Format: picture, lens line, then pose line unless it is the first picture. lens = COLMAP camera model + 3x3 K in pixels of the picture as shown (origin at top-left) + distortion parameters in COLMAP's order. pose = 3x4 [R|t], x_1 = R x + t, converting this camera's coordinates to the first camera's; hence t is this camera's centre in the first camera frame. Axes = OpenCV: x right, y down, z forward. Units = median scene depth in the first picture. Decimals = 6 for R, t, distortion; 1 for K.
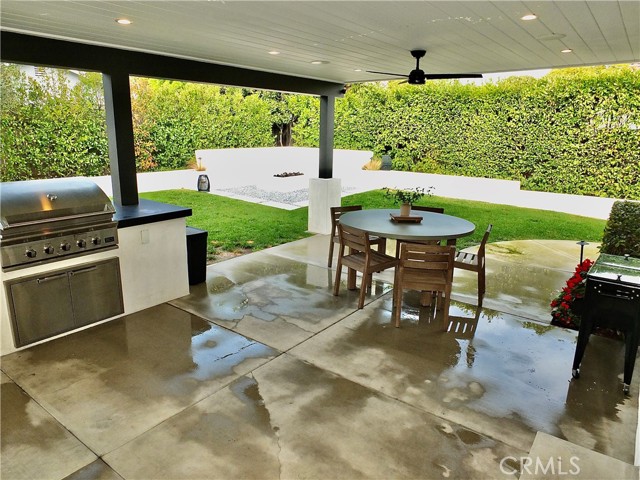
lens RADIAL K [[443.3, 0, 317.3], [0, 443.3, 237.4], [0, 0, 1]] dist [-0.020226, 0.006325]
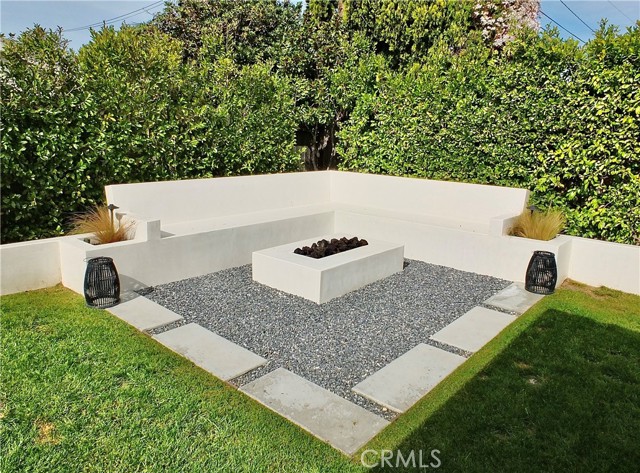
lens RADIAL K [[474.0, 0, 320.0], [0, 474.0, 236.5], [0, 0, 1]] dist [-0.003032, -0.001632]
pose [[0.998268, 0.020042, -0.055308, -0.048277], [-0.021511, 0.999428, -0.026095, -0.128057], [0.054754, 0.027240, 0.998128, 0.515669]]
